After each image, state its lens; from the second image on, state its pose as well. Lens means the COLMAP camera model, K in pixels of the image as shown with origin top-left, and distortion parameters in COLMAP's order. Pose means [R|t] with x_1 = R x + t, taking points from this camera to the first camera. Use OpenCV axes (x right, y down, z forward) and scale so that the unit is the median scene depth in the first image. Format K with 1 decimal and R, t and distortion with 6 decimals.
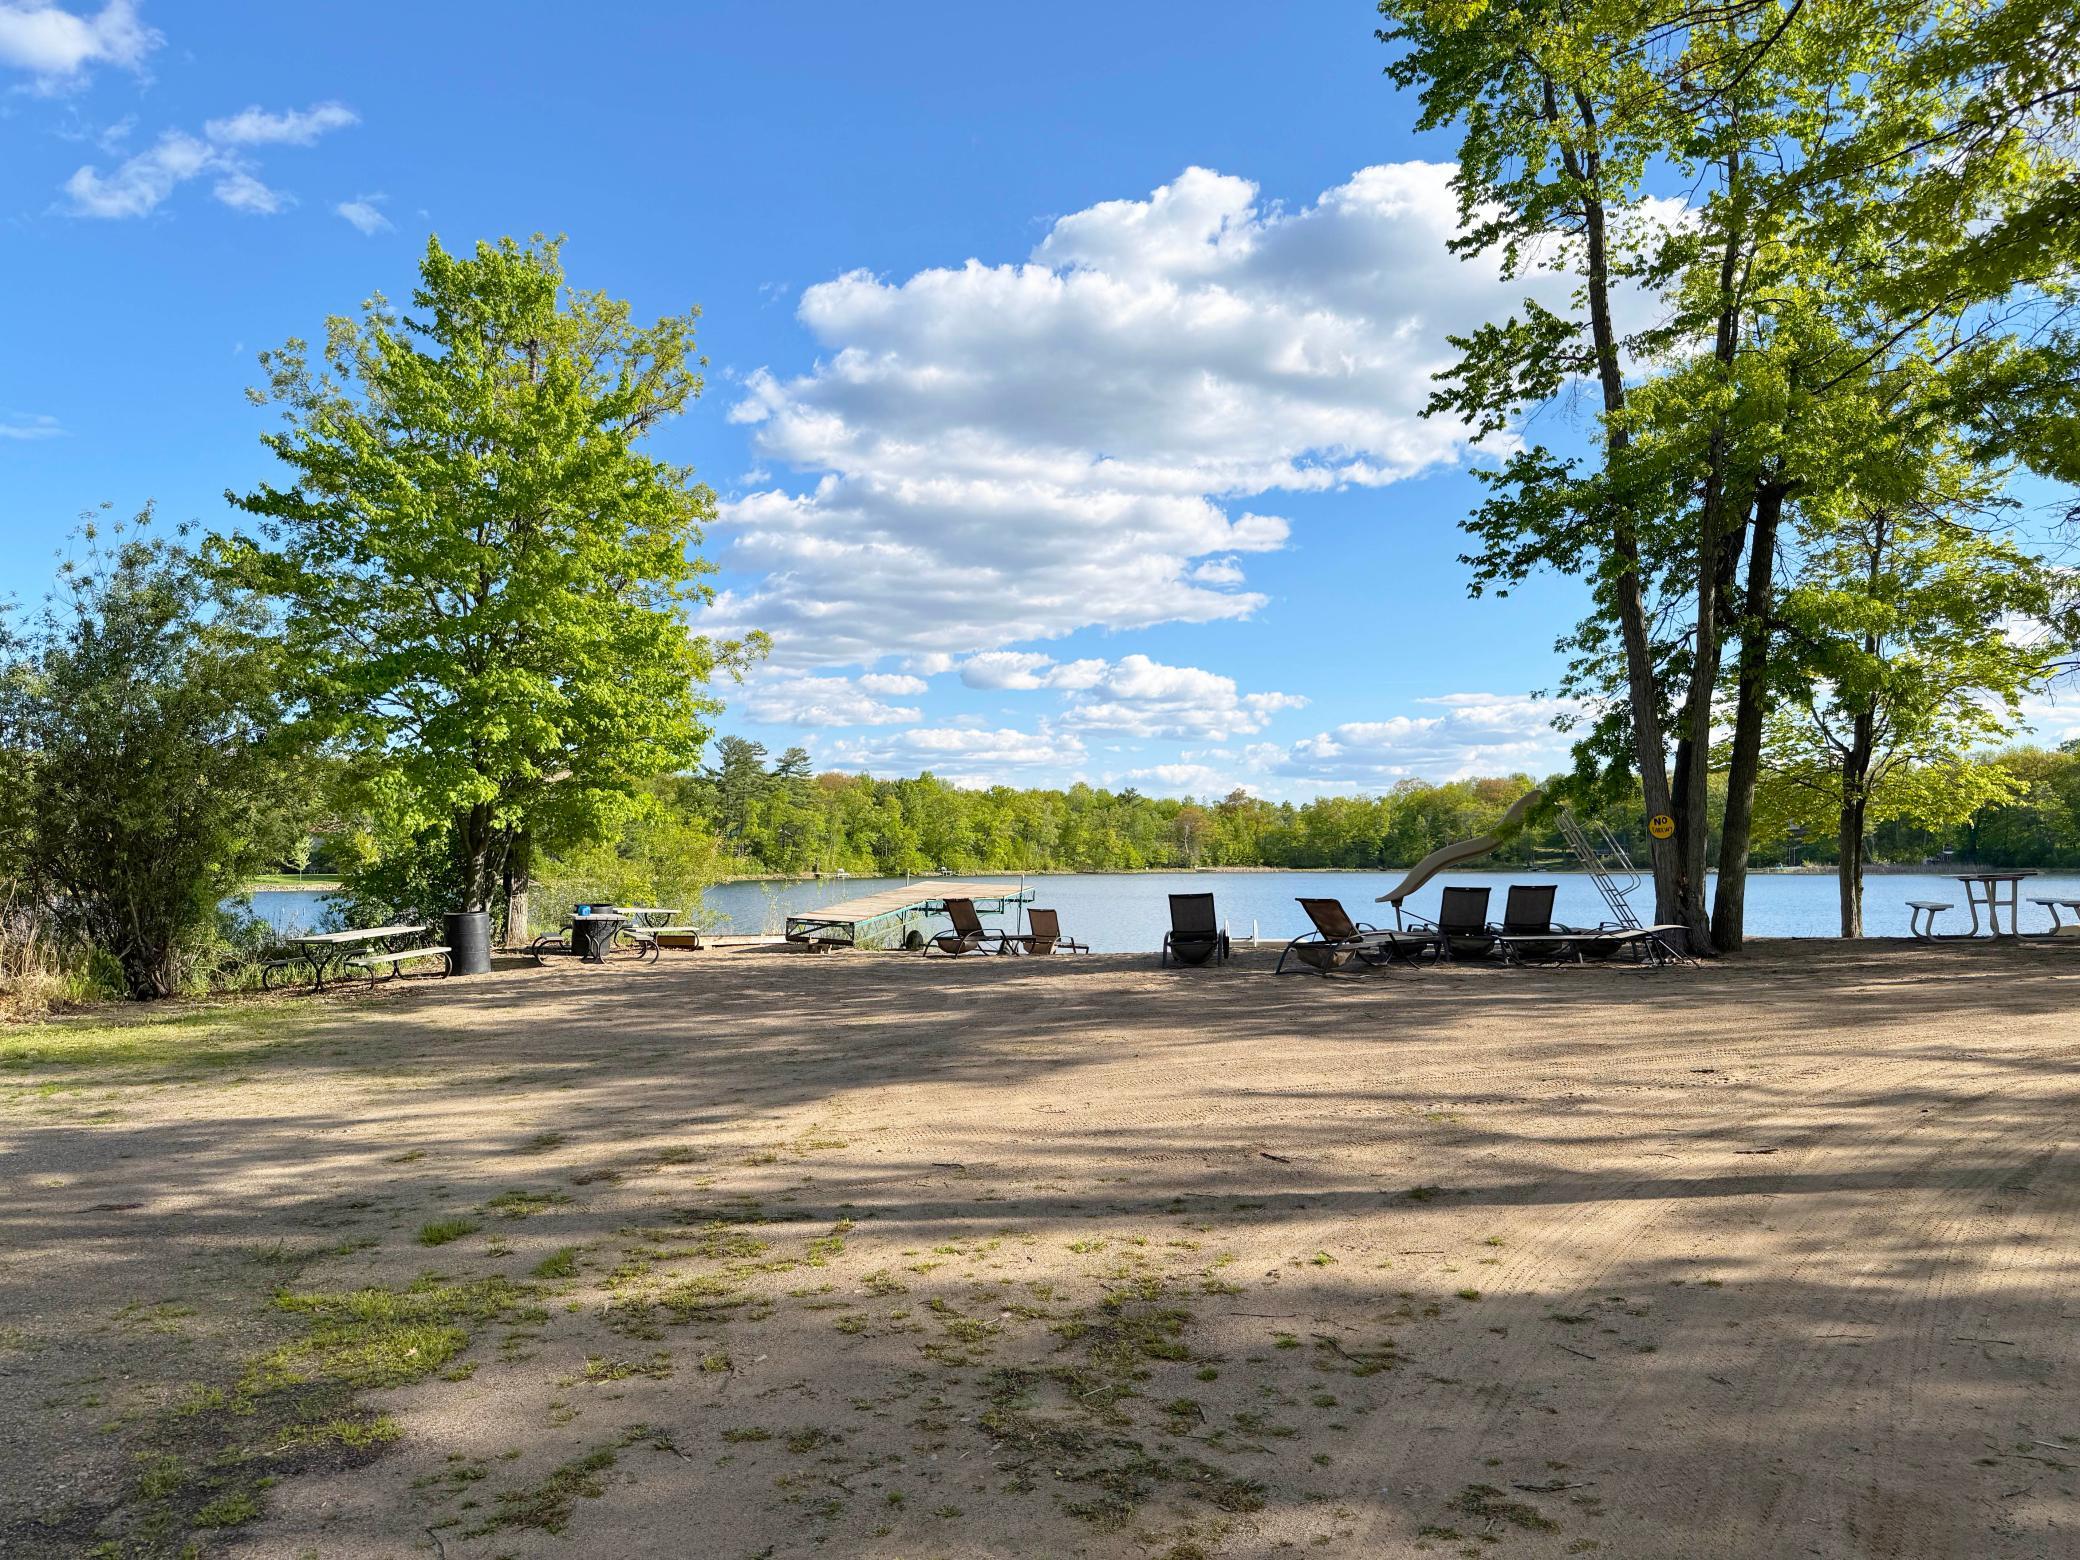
lens RADIAL K [[1456.1, 0, 1050.6], [0, 1456.1, 781.5], [0, 0, 1]] dist [0.023358, -0.028598]
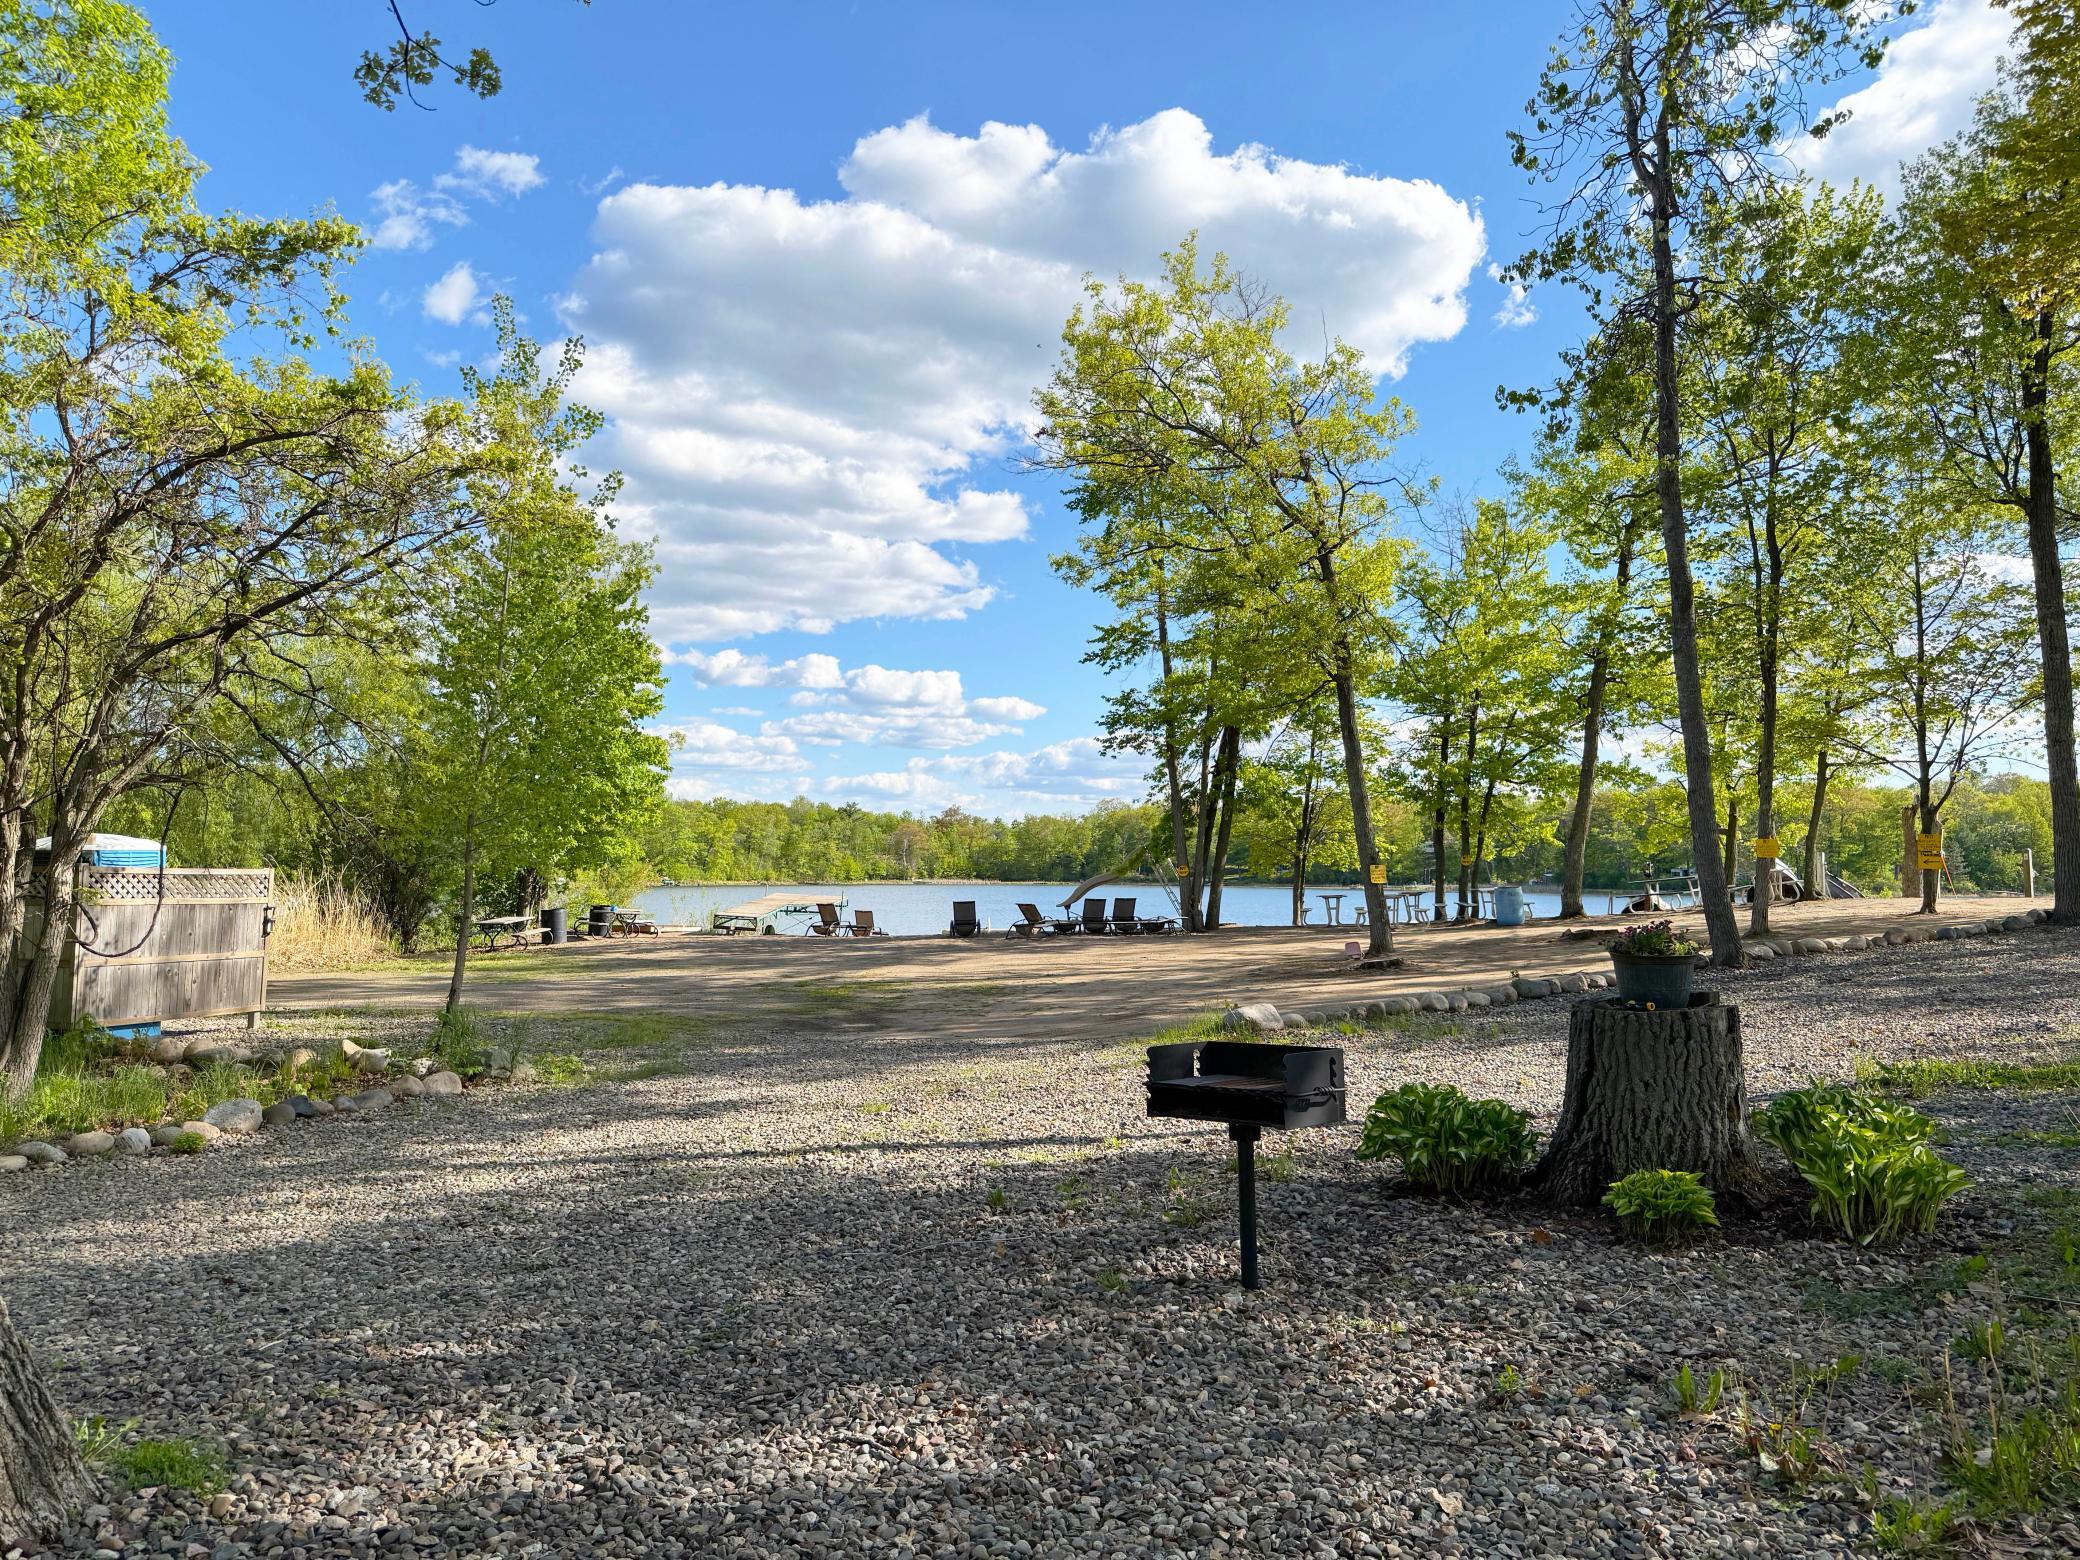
lens RADIAL K [[1456.1, 0, 1059.2], [0, 1456.1, 789.0], [0, 0, 1]] dist [0.023358, -0.028598]
pose [[0.979334, 0.022360, 0.201012, -0.012062], [-0.021888, 0.999750, -0.004568, -0.004731], [-0.201064, 0.000074, 0.979578, -0.066619]]
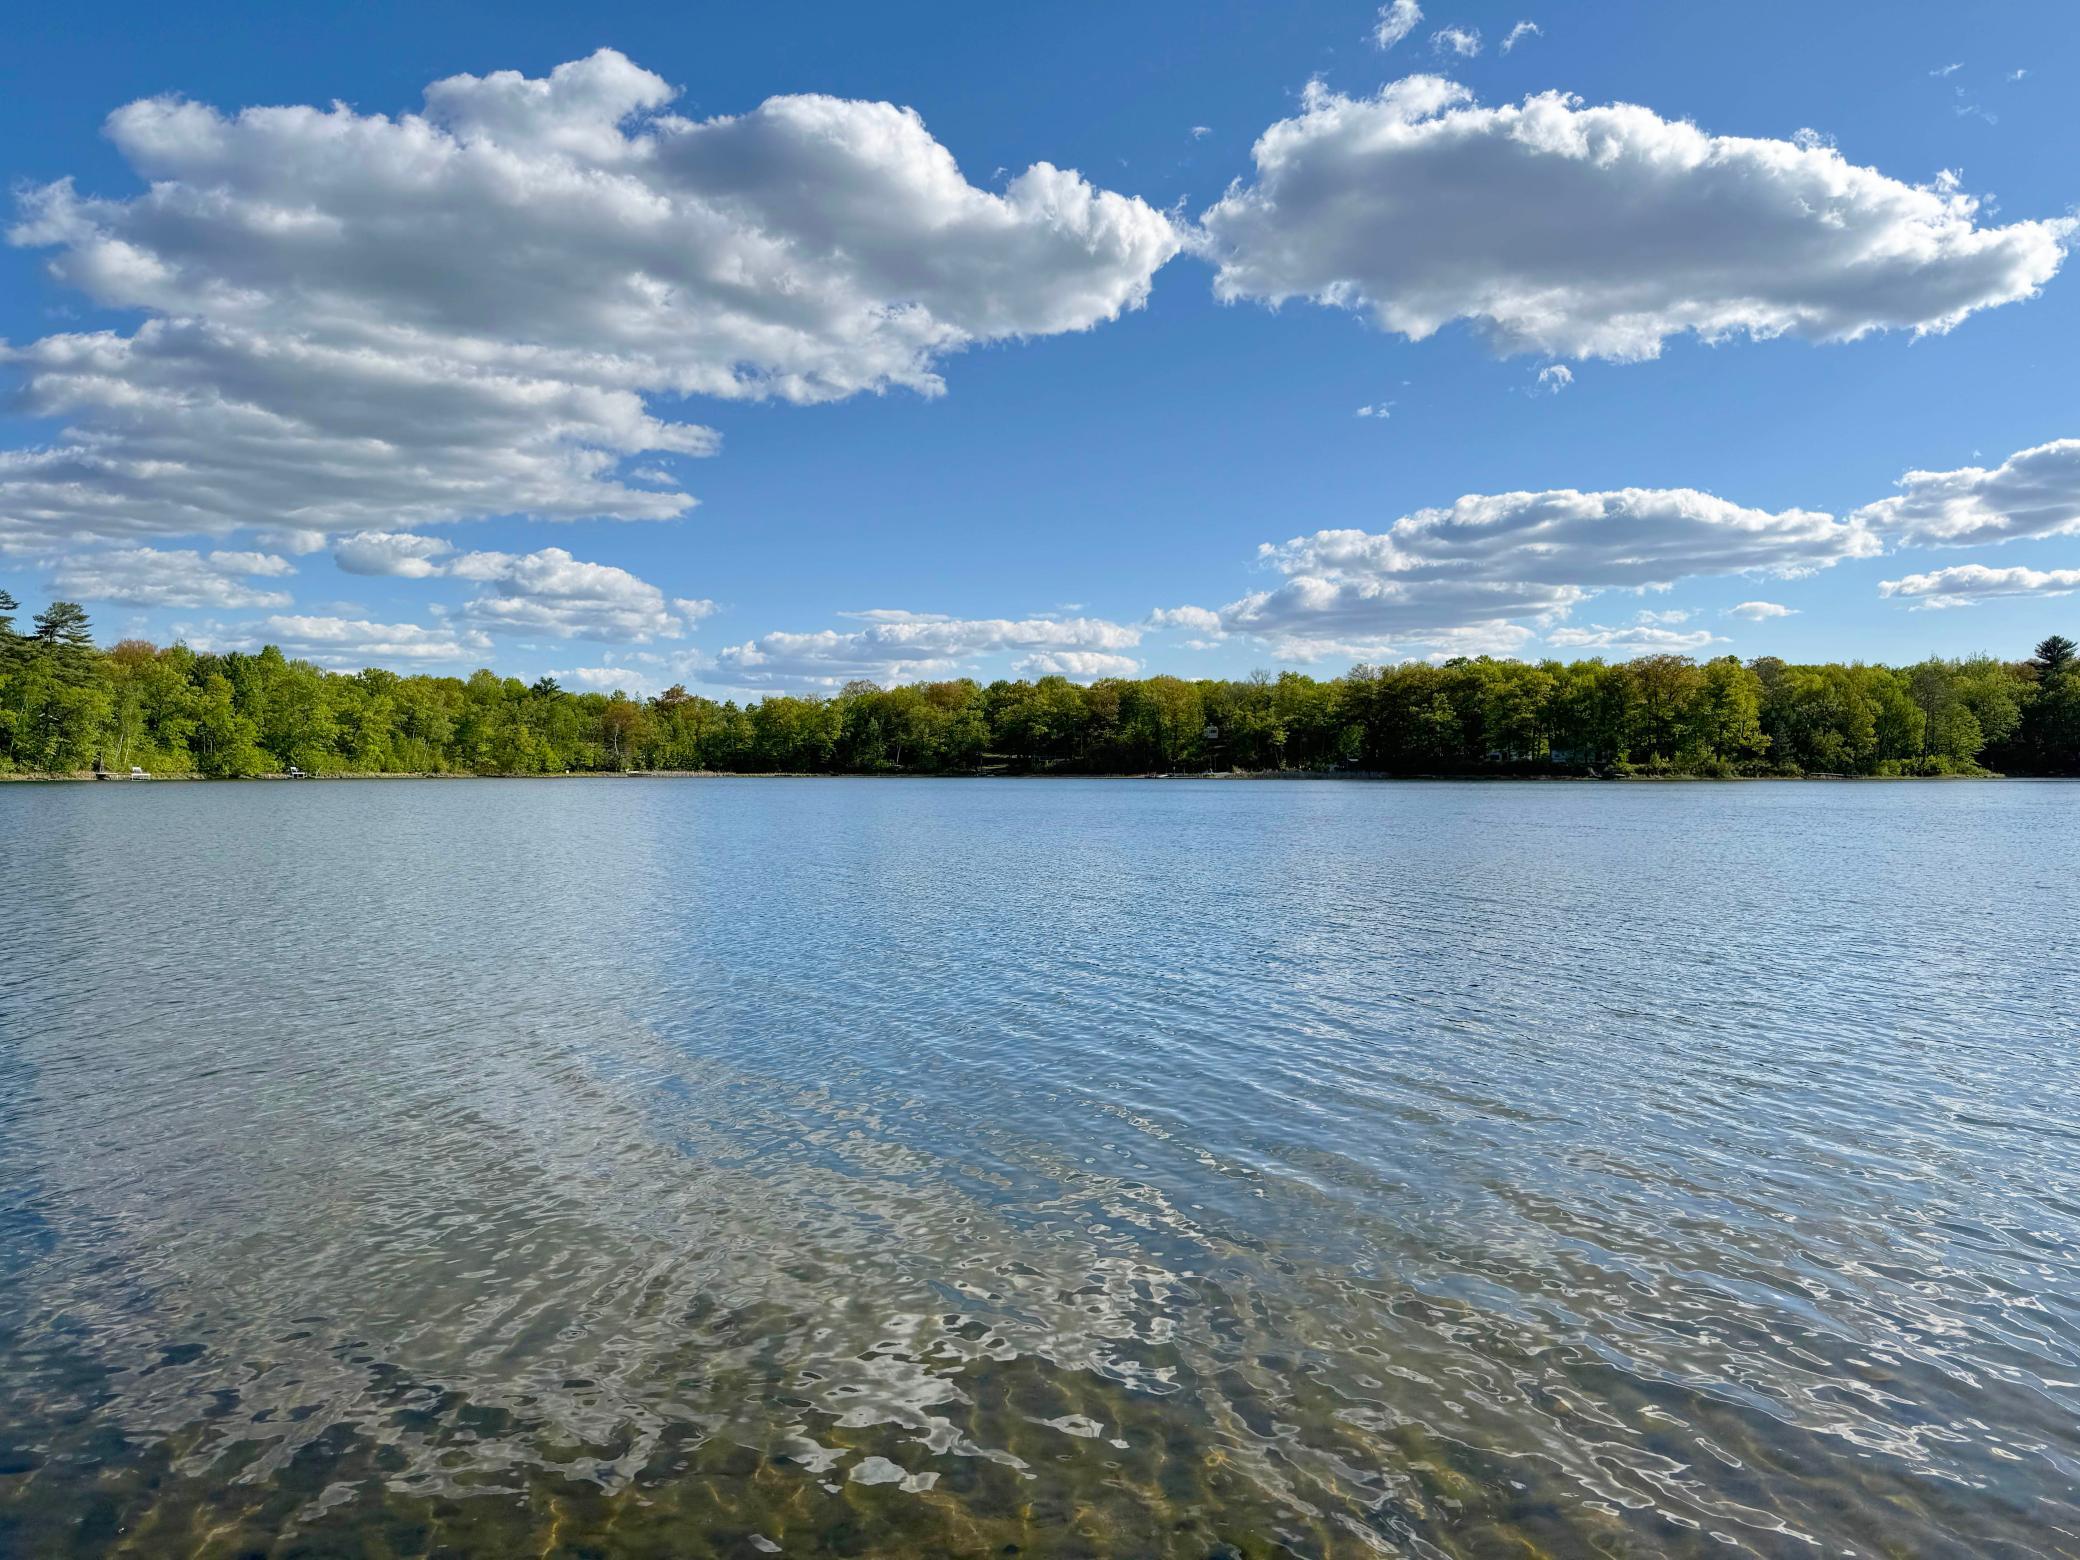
lens RADIAL K [[1456.1, 0, 1056.2], [0, 1456.1, 757.0], [0, 0, 1]] dist [0.023358, -0.028598]
pose [[0.924052, 0.008399, 0.382175, 0.005153], [-0.024557, 0.998998, 0.037421, 0.015012], [-0.381477, -0.043965, 0.923332, 0.127239]]
